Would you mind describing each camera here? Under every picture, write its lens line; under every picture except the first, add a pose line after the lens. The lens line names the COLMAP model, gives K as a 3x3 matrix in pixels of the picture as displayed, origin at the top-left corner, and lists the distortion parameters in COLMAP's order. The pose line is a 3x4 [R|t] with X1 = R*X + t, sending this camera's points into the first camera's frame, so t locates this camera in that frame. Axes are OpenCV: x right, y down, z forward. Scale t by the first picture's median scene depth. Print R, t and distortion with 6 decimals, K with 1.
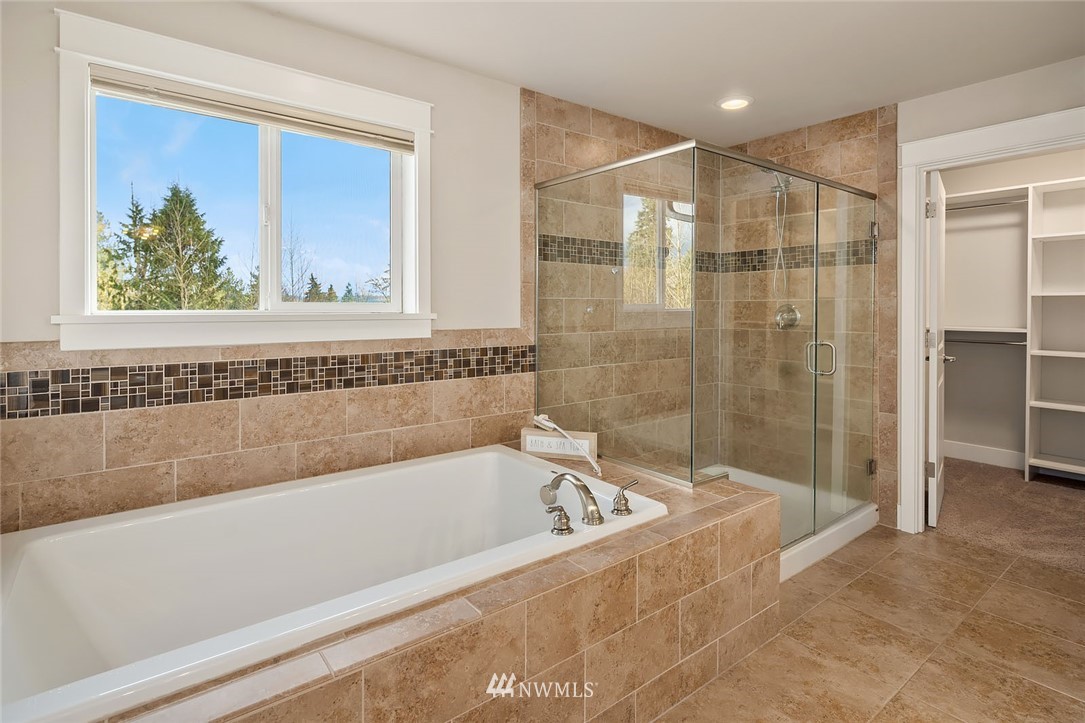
lens RADIAL K [[536.4, 0, 541.9], [0, 536.4, 309.4], [0, 0, 1]] dist [0.000274, -0.001313]
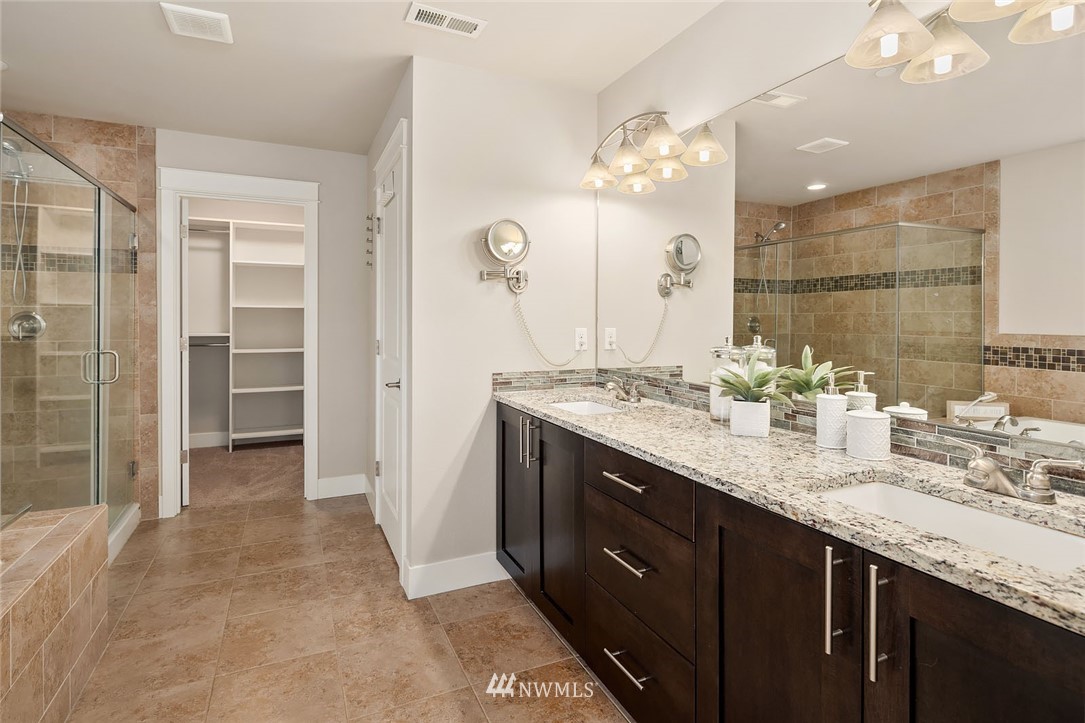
lens RADIAL K [[536.4, 0, 541.9], [0, 536.4, 309.4], [0, 0, 1]] dist [0.000274, -0.001313]
pose [[0.215921, 0.016742, 0.976267, -0.234968], [-0.001531, 0.999858, -0.016808, 0.000602], [-0.976410, 0.002135, 0.215916, 0.000407]]
